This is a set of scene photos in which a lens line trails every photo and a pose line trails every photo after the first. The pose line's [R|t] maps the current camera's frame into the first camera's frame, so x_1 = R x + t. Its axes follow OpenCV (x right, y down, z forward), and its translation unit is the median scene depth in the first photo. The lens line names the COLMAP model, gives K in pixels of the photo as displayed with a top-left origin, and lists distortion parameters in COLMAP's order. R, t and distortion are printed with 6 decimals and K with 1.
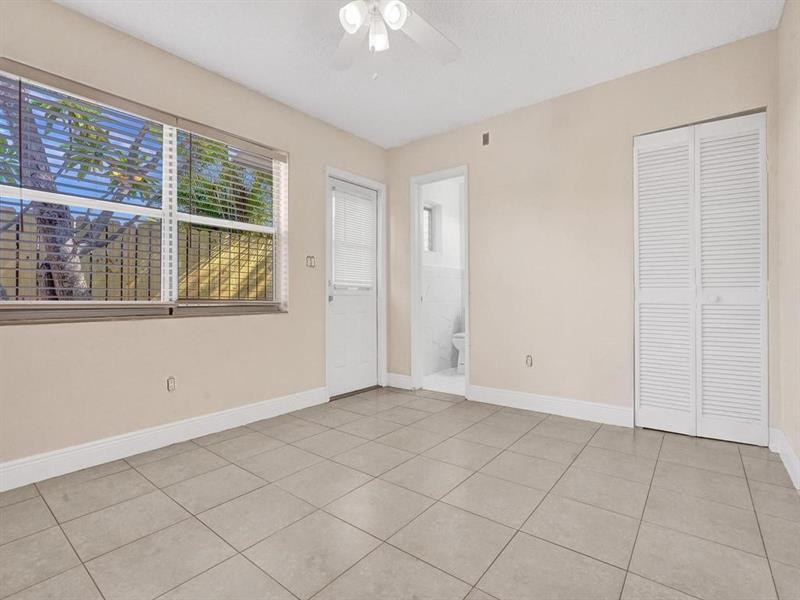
lens RADIAL K [[390.2, 0, 399.7], [0, 390.2, 298.3], [0, 0, 1]] dist [-0.020297, 0.009115]
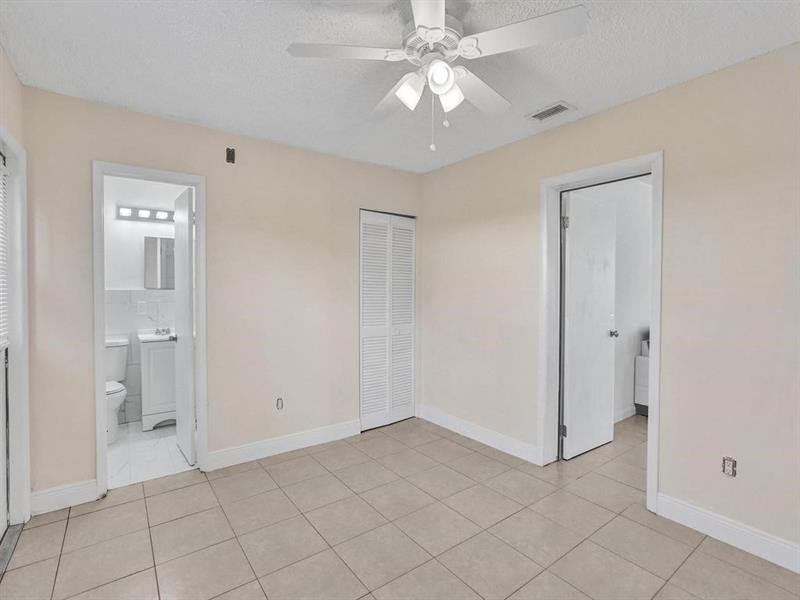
lens RADIAL K [[390.2, 0, 401.2], [0, 390.2, 298.6], [0, 0, 1]] dist [-0.020297, 0.009115]
pose [[0.263307, -0.014414, 0.964604, -0.621376], [-0.002162, 0.999877, 0.015531, -0.141184], [-0.964710, -0.006175, 0.263244, 0.525172]]
